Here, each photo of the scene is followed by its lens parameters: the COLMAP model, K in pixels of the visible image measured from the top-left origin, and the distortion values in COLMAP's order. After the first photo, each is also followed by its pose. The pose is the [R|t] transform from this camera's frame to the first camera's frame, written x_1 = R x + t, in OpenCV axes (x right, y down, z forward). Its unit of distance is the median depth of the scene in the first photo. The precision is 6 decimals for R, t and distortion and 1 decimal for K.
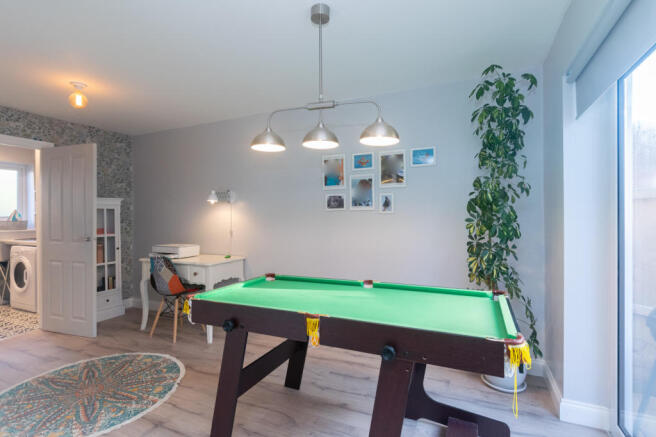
lens RADIAL K [[321.3, 0, 328.0], [0, 321.3, 218.5], [0, 0, 1]] dist [0.000156, -0.000081]
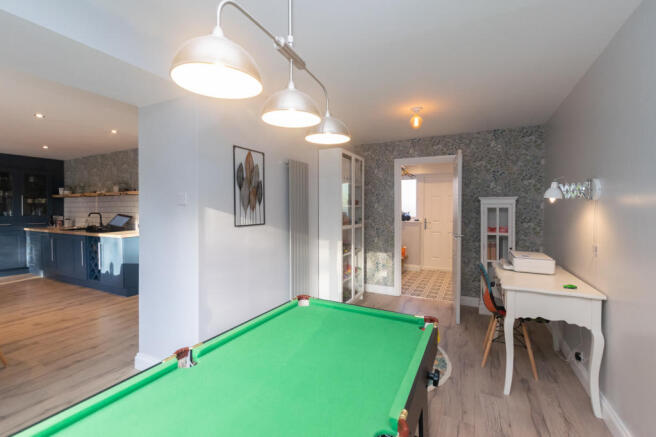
lens RADIAL K [[285.7, 0, 327.3], [0, 285.7, 212.0], [0, 0, 1]] dist [-0.000216, -0.000158]
pose [[-0.058465, 0.020346, -0.998082, 0.246539], [-0.012599, 0.999698, 0.021117, -0.029316], [0.998210, 0.013809, -0.058191, 0.521003]]
